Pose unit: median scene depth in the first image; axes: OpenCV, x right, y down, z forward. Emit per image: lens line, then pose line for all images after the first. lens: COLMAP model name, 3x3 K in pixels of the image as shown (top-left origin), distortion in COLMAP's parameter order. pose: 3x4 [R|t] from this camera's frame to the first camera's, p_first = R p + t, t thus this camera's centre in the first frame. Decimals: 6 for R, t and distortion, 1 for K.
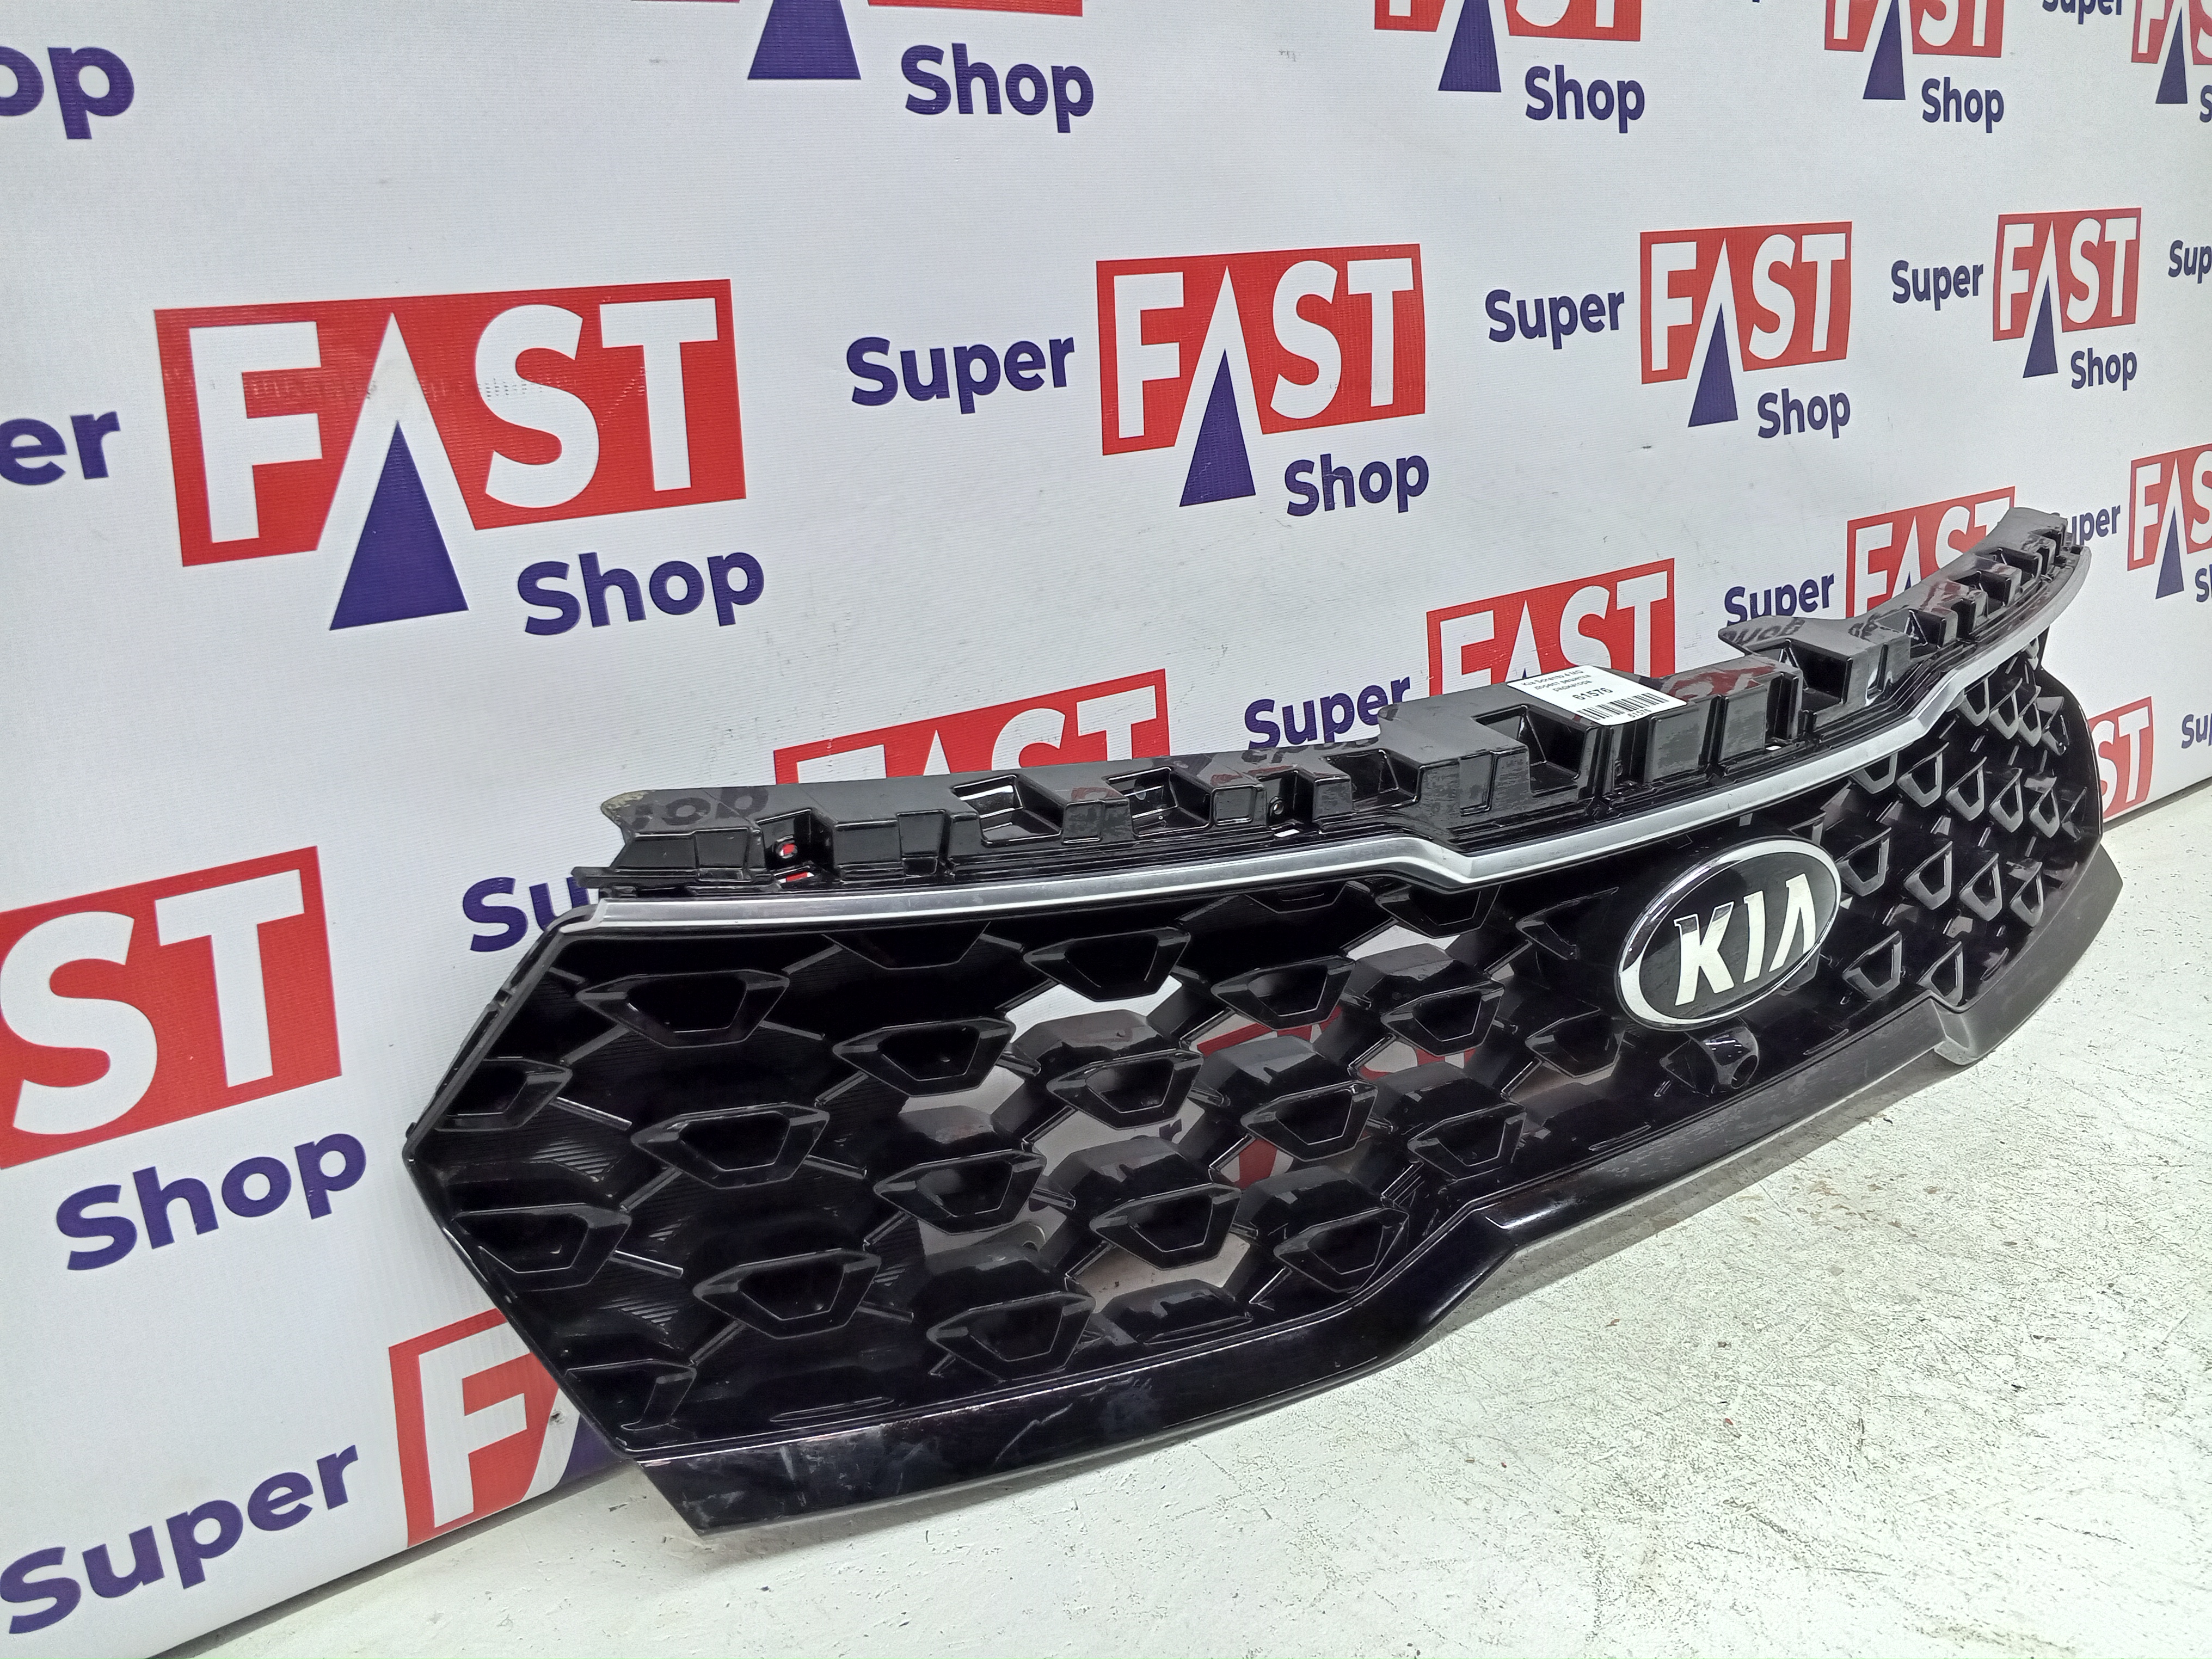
lens RADIAL K [[1794.2, 0, 1116.3], [0, 1794.2, 822.8], [0, 0, 1]] dist [0.010425, -0.040441]
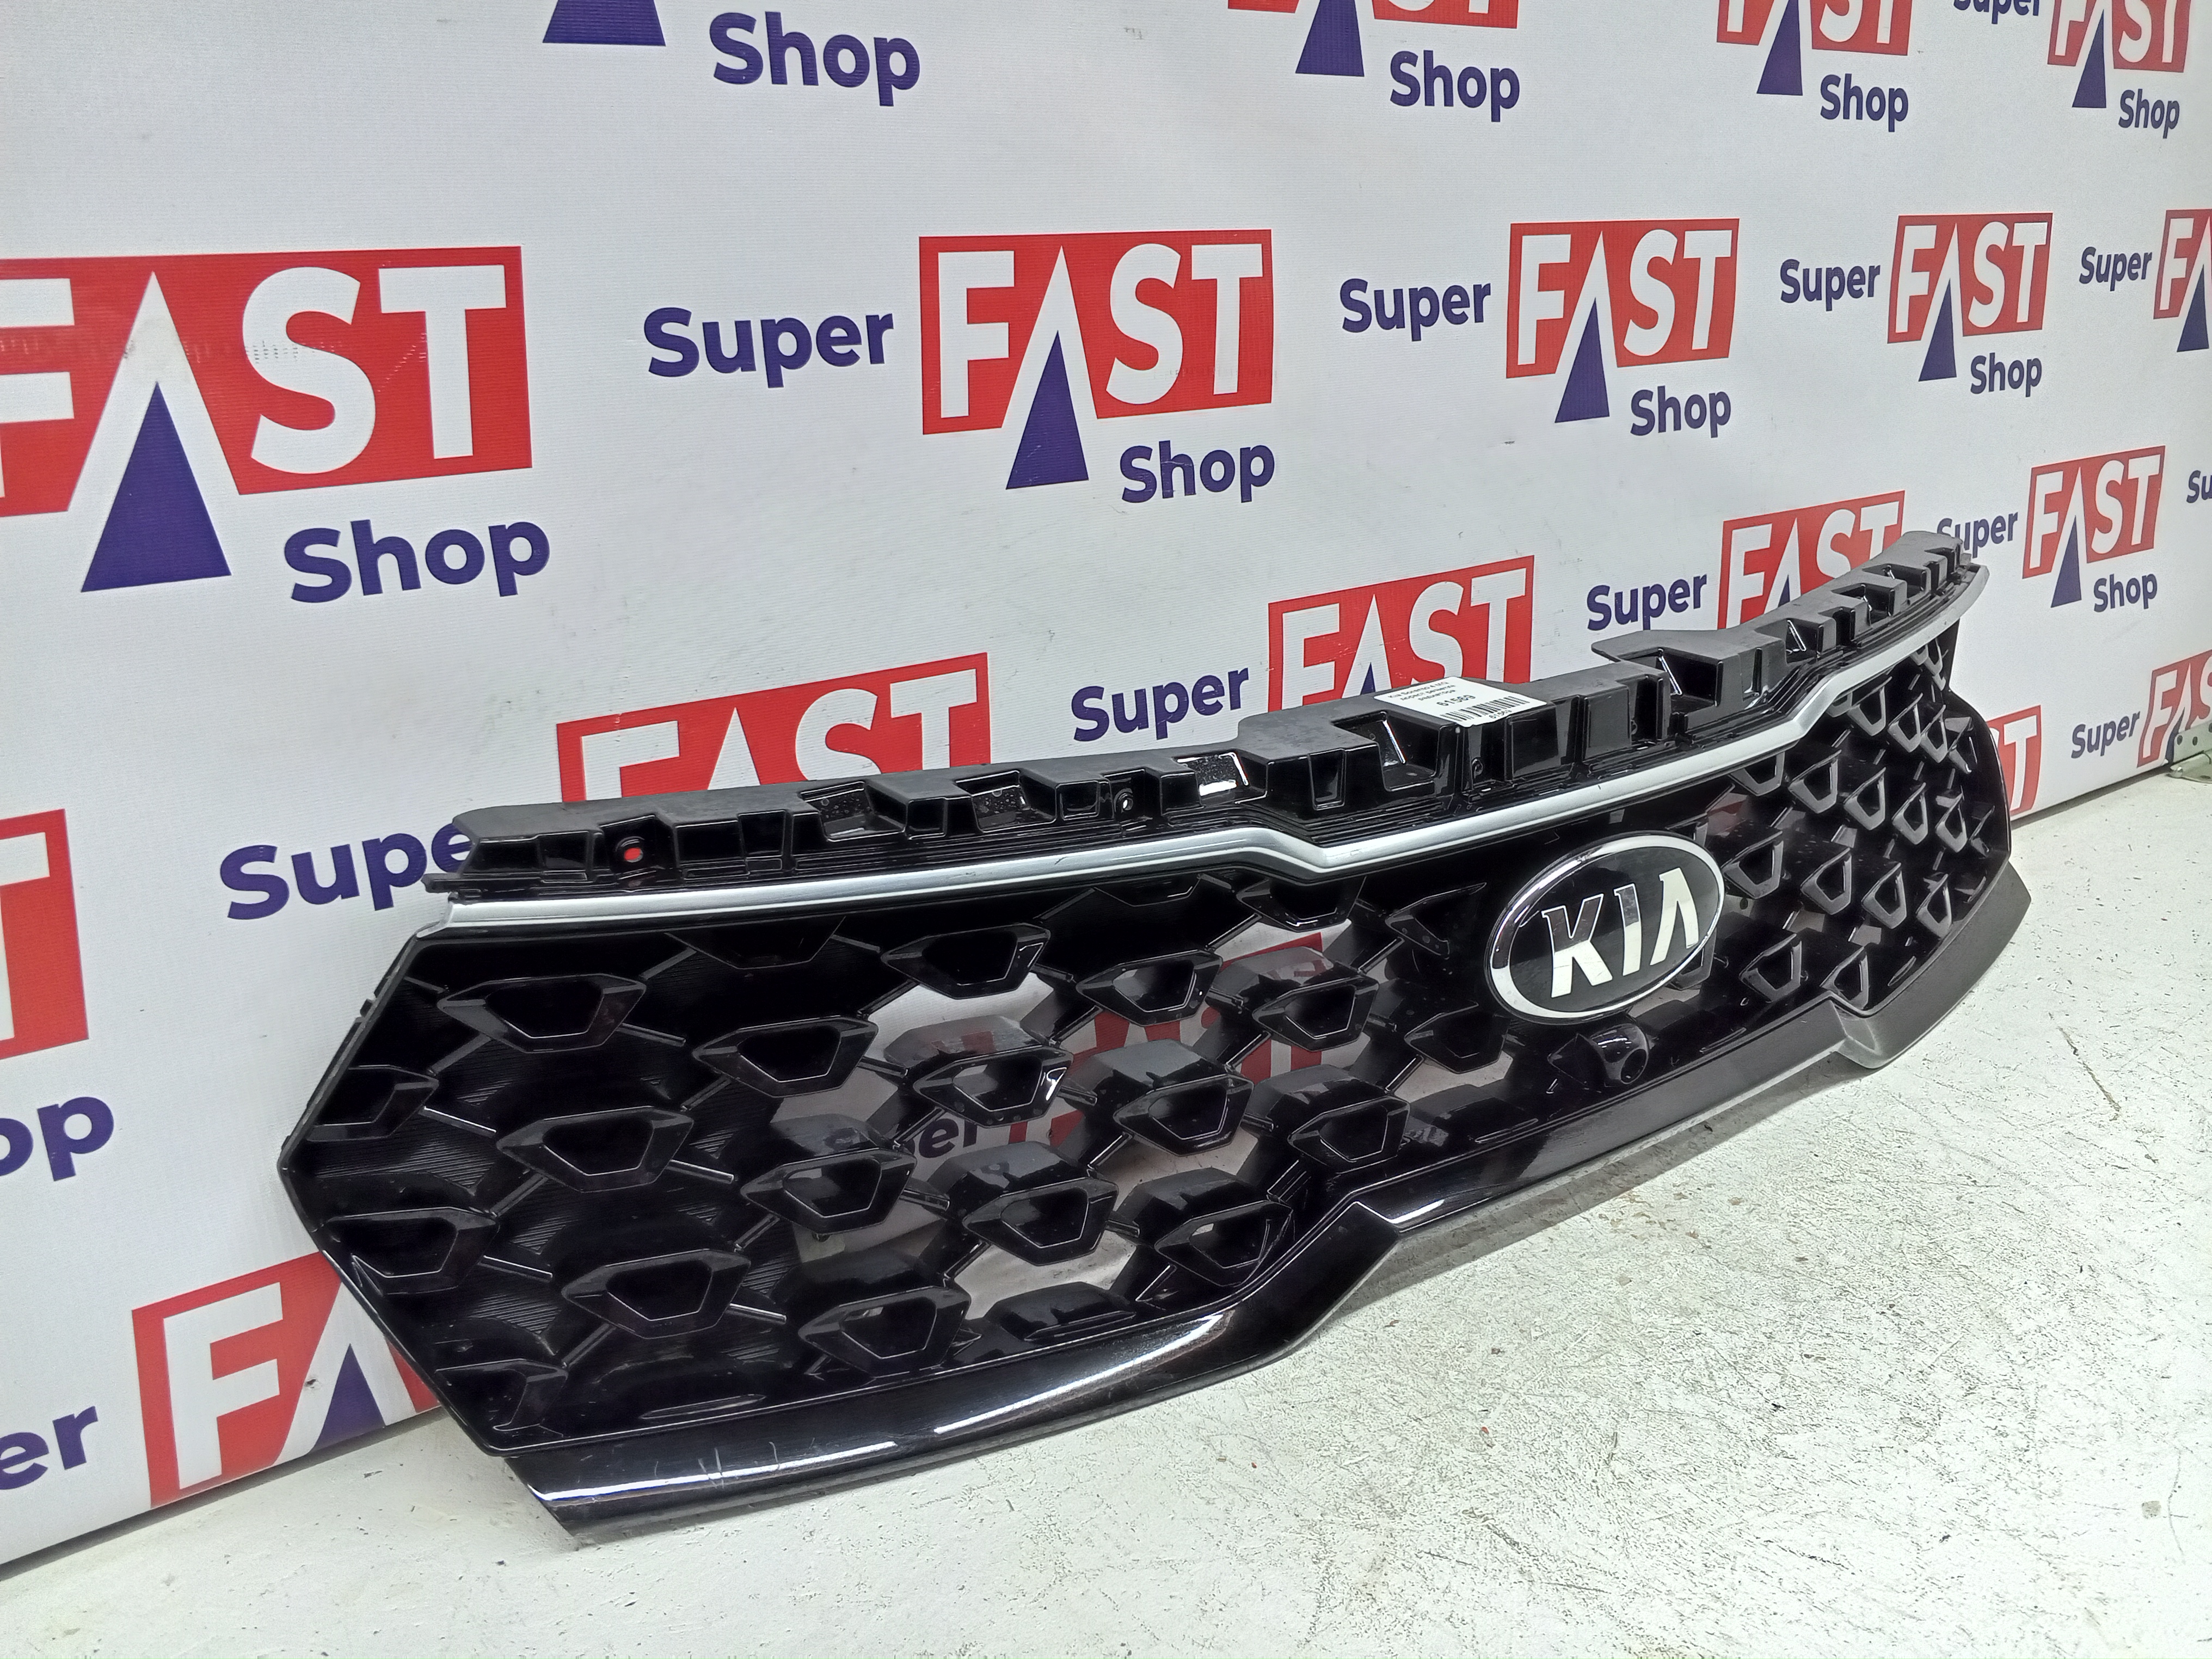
lens RADIAL K [[1794.2, 0, 1117.0], [0, 1794.2, 821.1], [0, 0, 1]] dist [0.010425, -0.040441]
pose [[0.999202, 0.039388, 0.006647, 0.102652], [-0.039563, 0.998806, 0.028662, -0.025065], [-0.005510, -0.028902, 0.999567, 0.003819]]
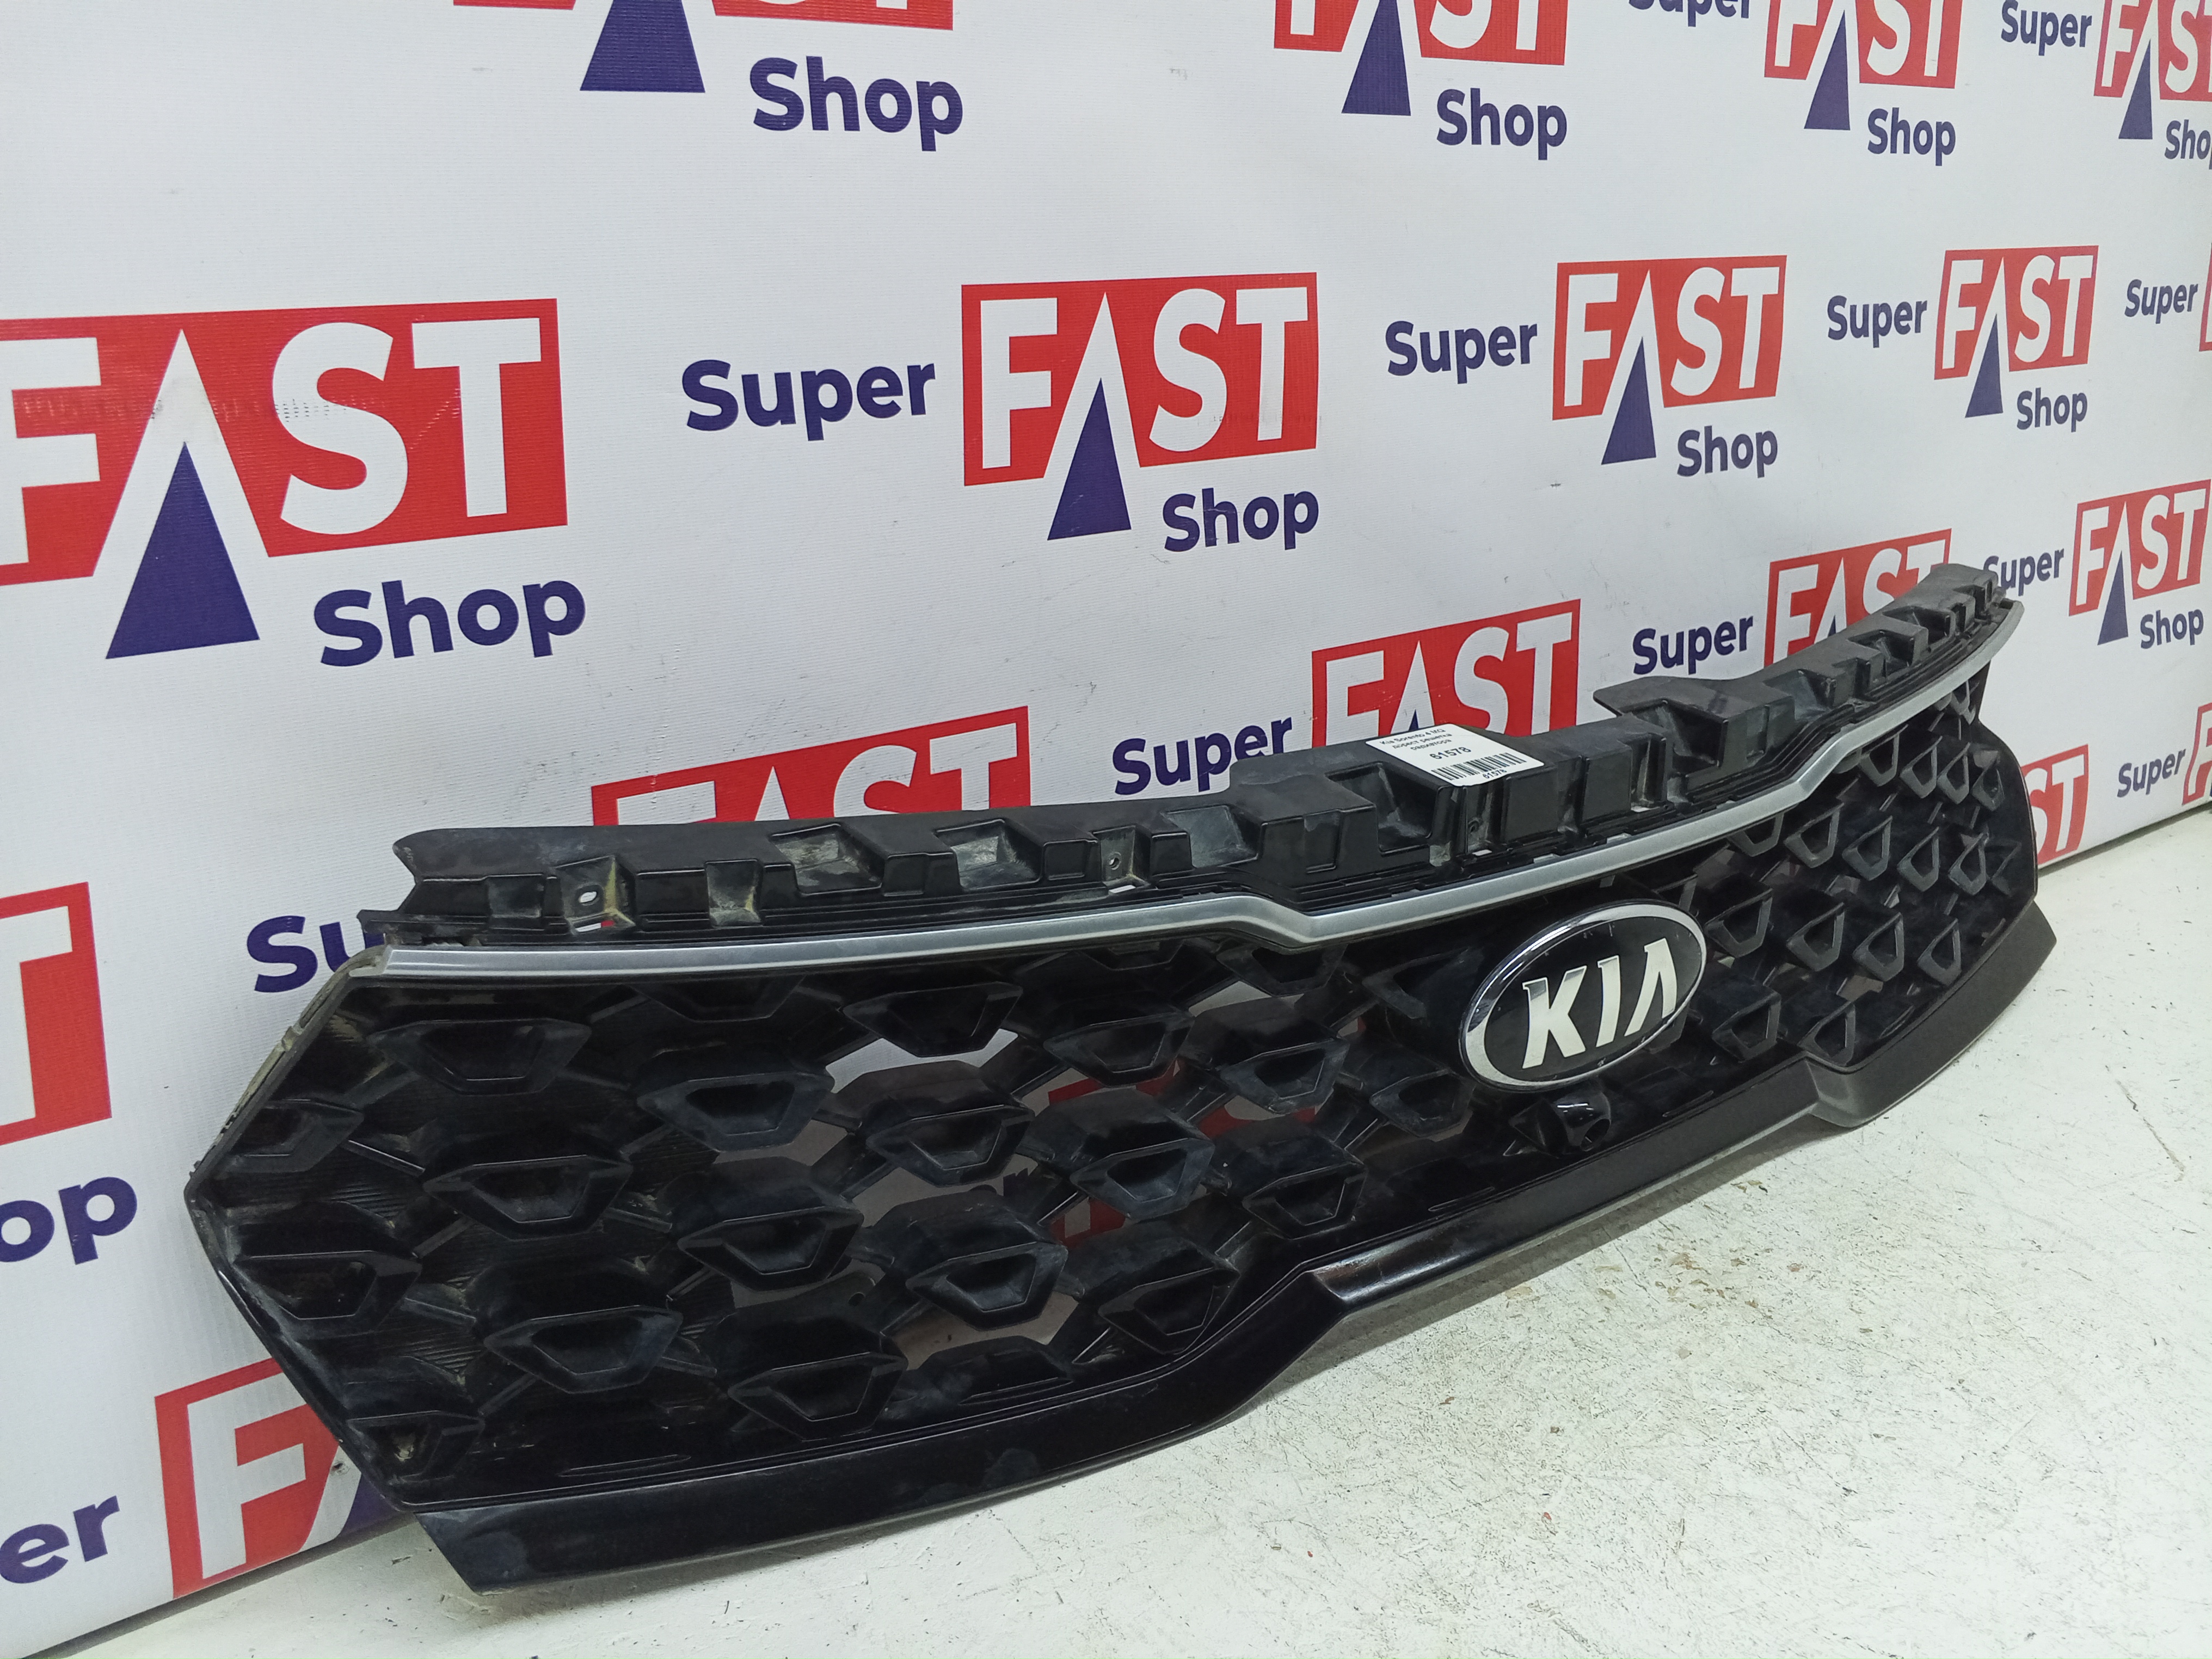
lens RADIAL K [[1794.2, 0, 1118.5], [0, 1794.2, 821.3], [0, 0, 1]] dist [0.010425, -0.040441]
pose [[0.999212, 0.039663, 0.001481, 0.082384], [-0.039685, 0.998991, 0.021016, -0.048525], [-0.000646, -0.021058, 0.999778, 0.030023]]
